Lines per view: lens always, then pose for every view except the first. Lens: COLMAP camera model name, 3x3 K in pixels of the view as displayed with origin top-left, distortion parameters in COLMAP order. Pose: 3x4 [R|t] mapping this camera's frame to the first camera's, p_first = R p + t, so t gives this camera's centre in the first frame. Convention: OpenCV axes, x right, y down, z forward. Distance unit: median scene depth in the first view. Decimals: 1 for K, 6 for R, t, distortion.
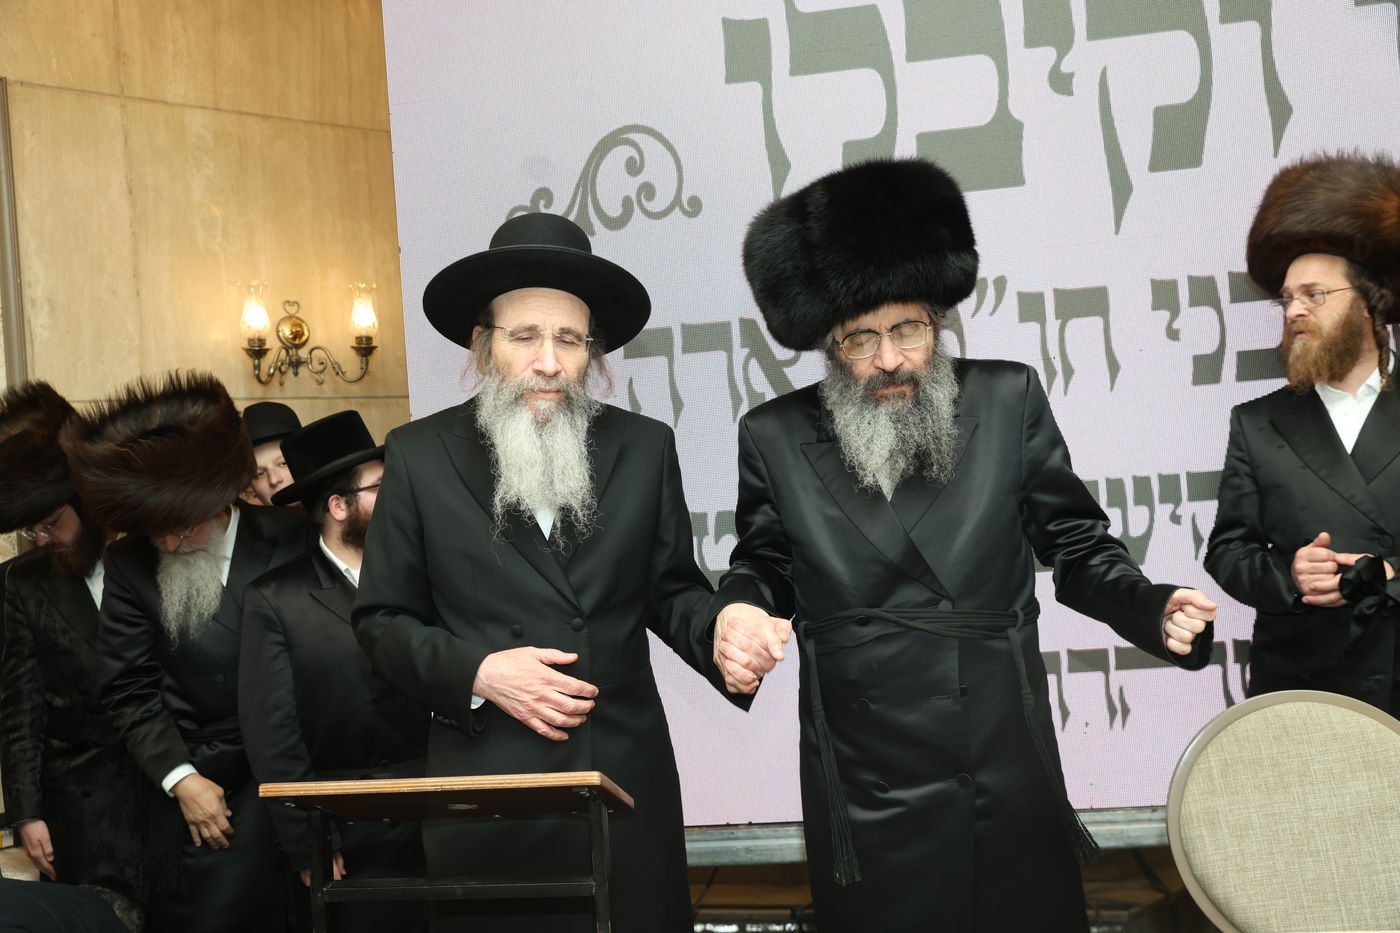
lens RADIAL K [[1656.4, 0, 700.0], [0, 1656.4, 466.5], [0, 0, 1]] dist [0.088714, -0.003588]
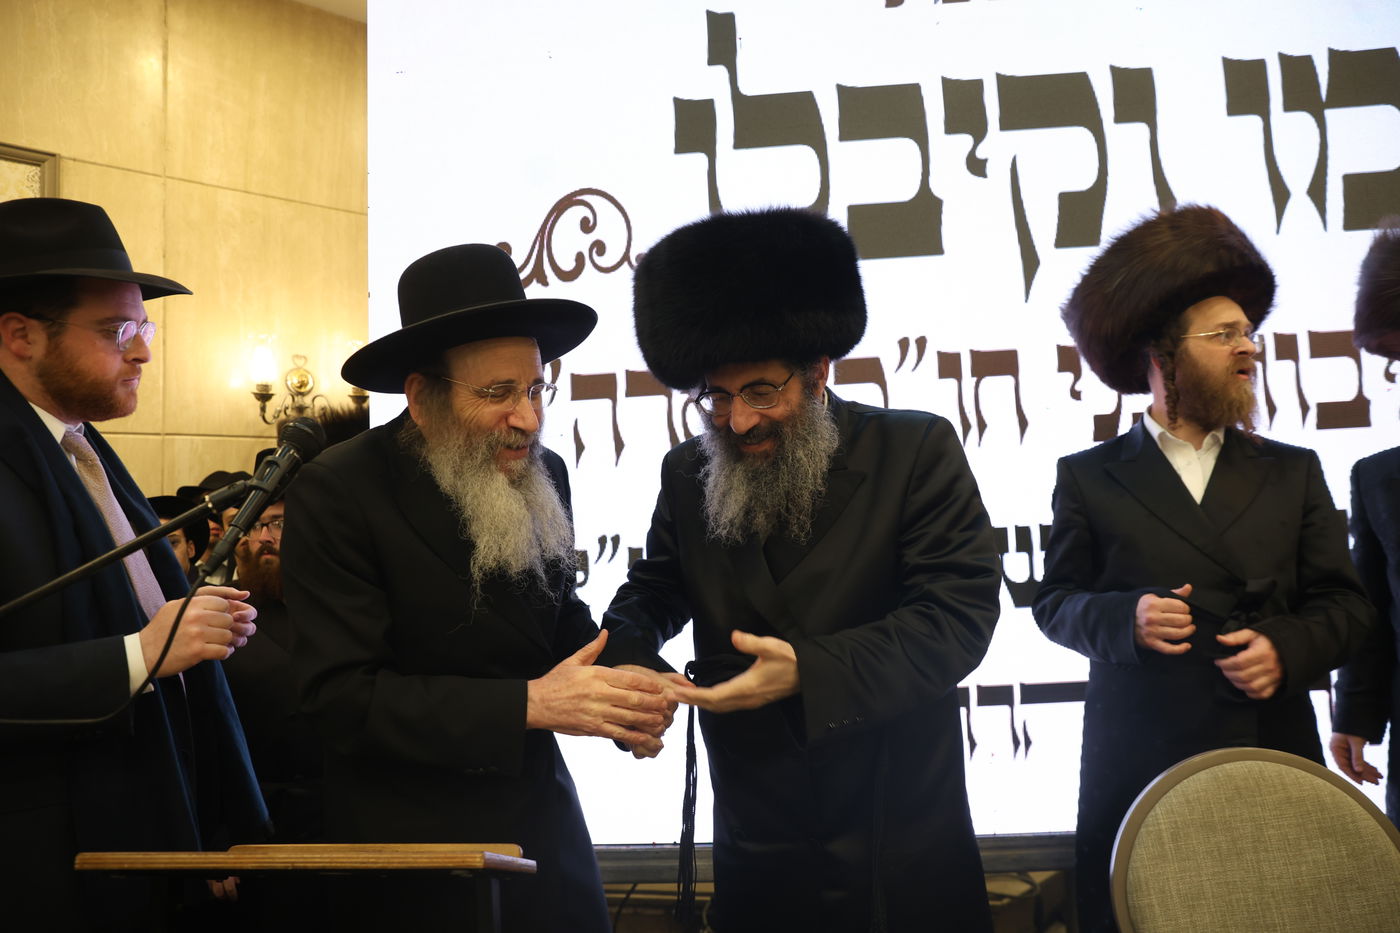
lens RADIAL K [[1275.6, 0, 703.4], [0, 1275.6, 429.0], [0, 0, 1]] dist [-0.052083, 0.028555]
pose [[0.998733, 0.032940, 0.038047, 0.008610], [-0.030335, 0.997283, -0.067135, 0.006038], [-0.040155, 0.065895, 0.997018, 0.176497]]
